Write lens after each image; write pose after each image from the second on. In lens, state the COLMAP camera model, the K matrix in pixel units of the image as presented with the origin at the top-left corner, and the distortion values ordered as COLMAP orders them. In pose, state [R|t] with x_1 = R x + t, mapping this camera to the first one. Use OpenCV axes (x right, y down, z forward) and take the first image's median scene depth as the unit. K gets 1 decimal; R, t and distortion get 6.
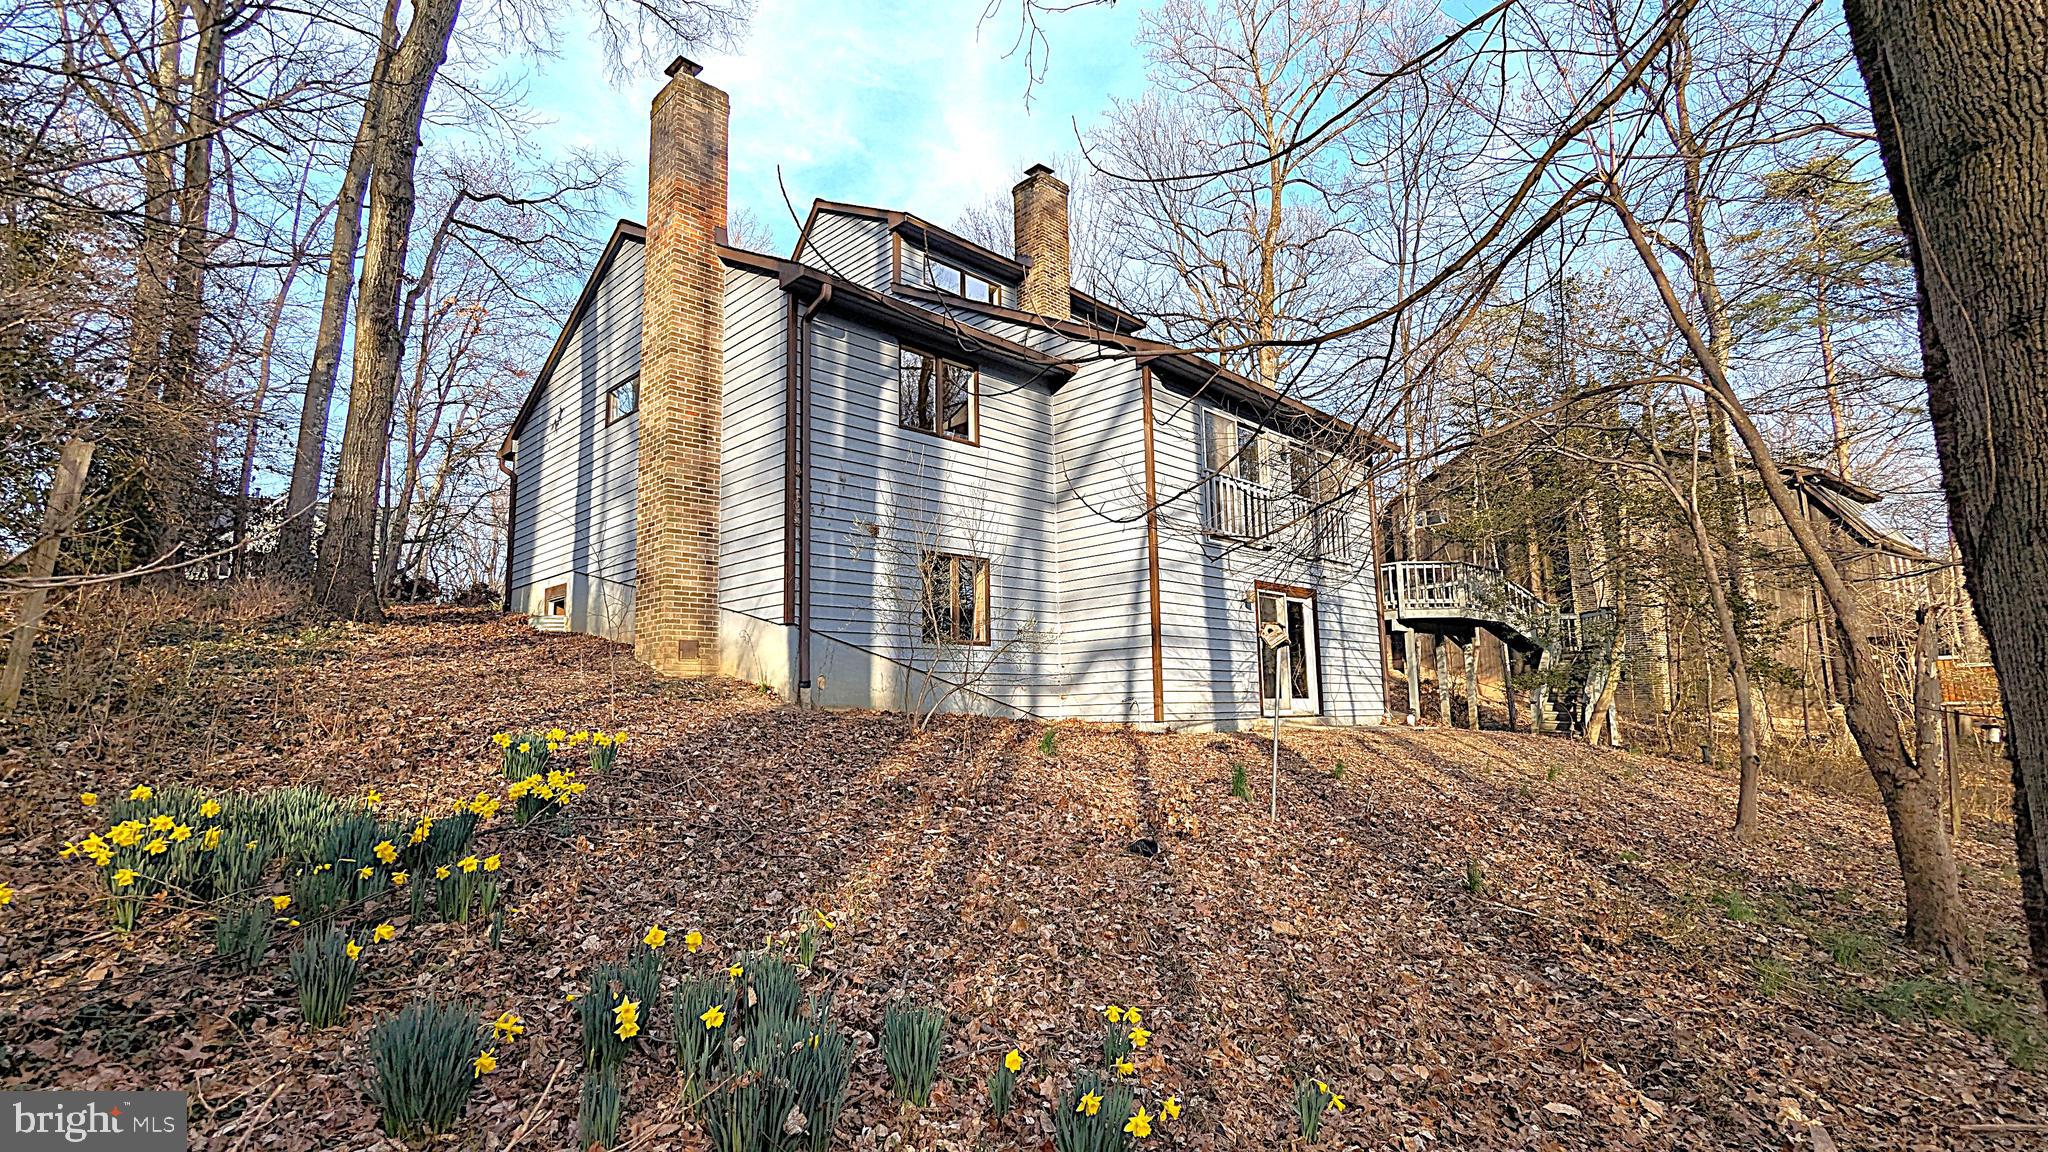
lens RADIAL K [[969.0, 0, 1024.0], [0, 969.0, 576.0], [0, 0, 1]] dist [-0.001091, -0.000368]
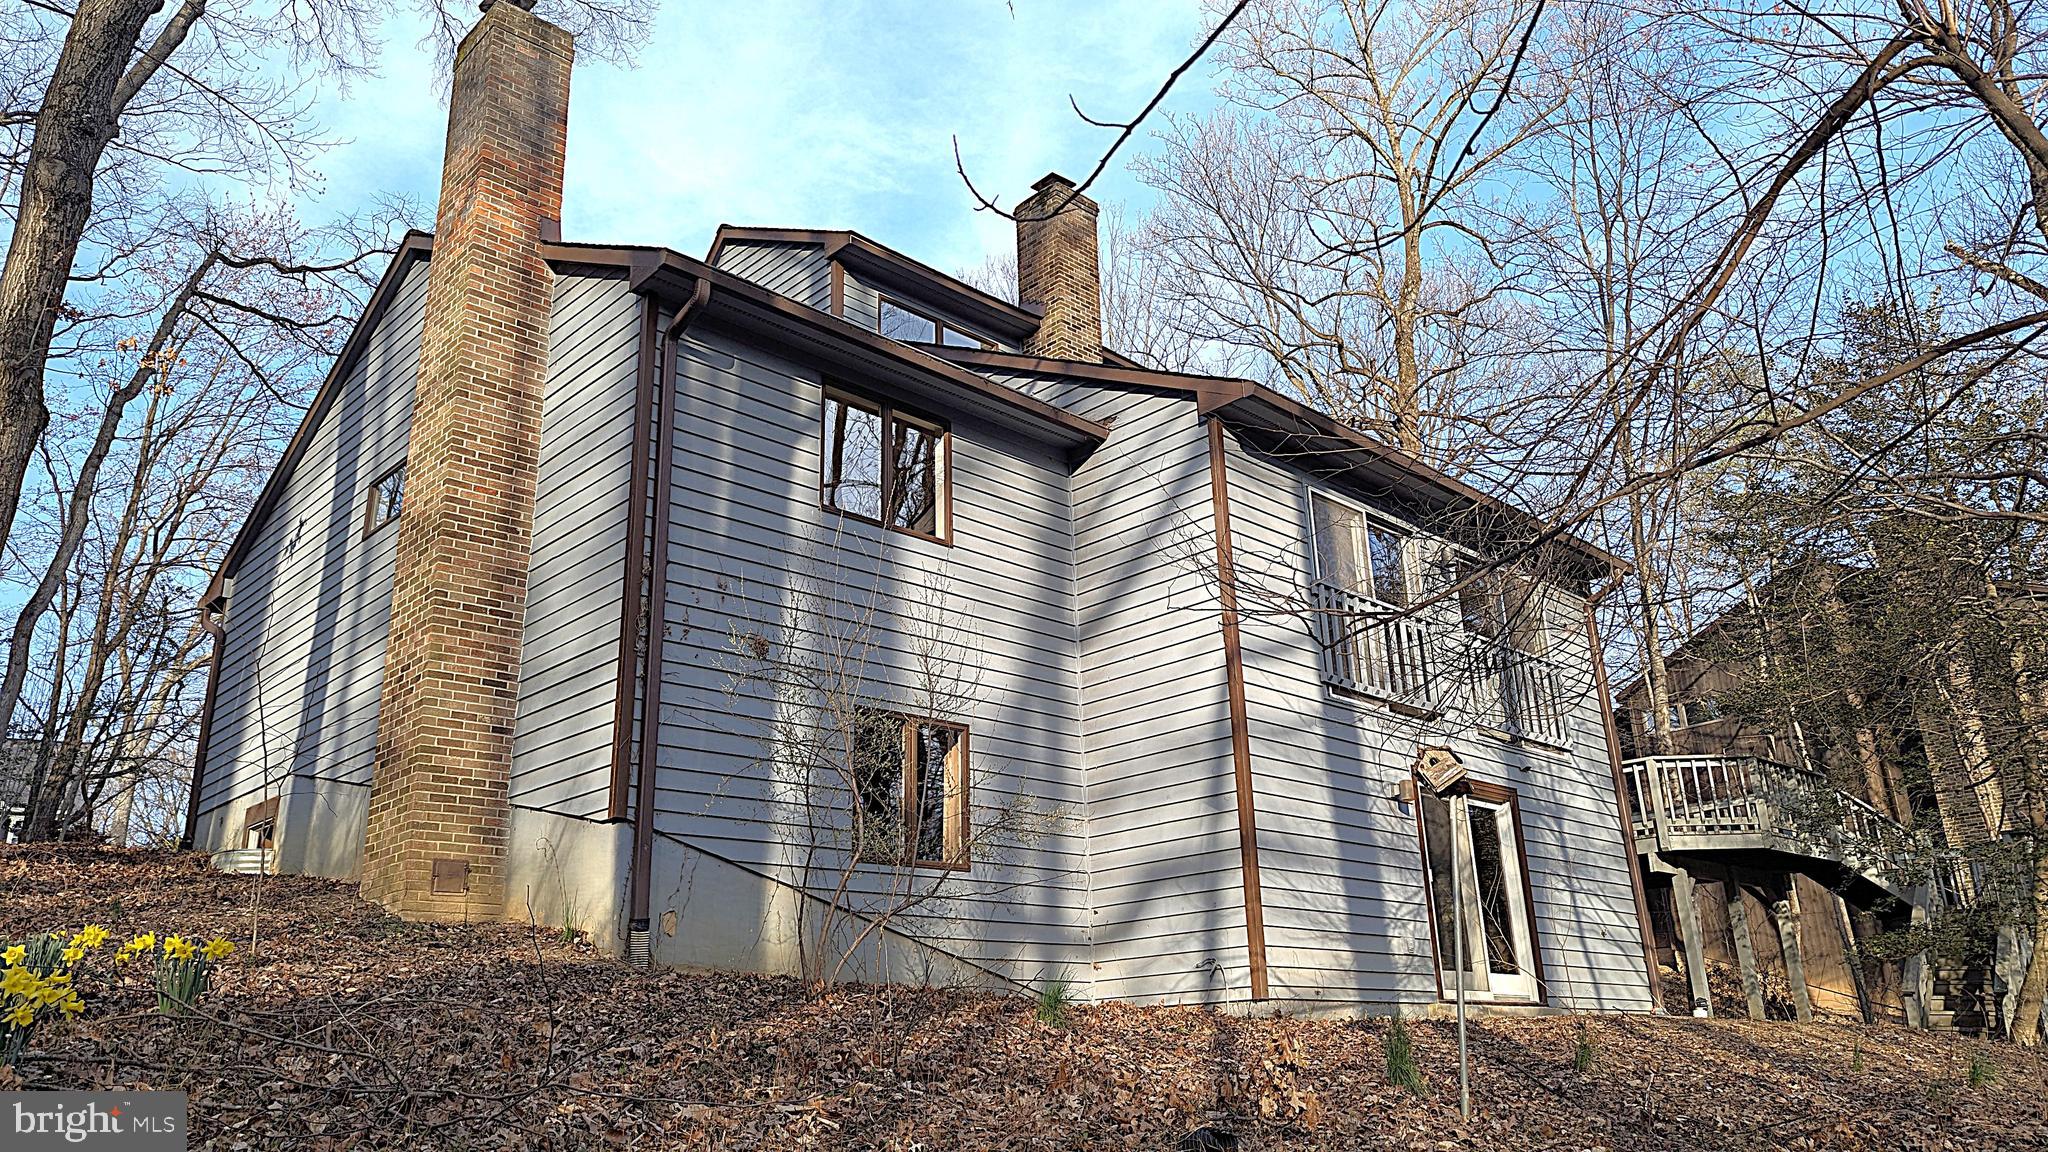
lens RADIAL K [[1441.2, 0, 1042.5], [0, 1441.2, 568.4], [0, 0, 1]] dist [0.055955, -0.056080]
pose [[0.999715, -0.018999, -0.014456, 0.024023], [0.015747, 0.979896, -0.198885, 0.063032], [0.017944, 0.198601, 0.979916, 0.090686]]
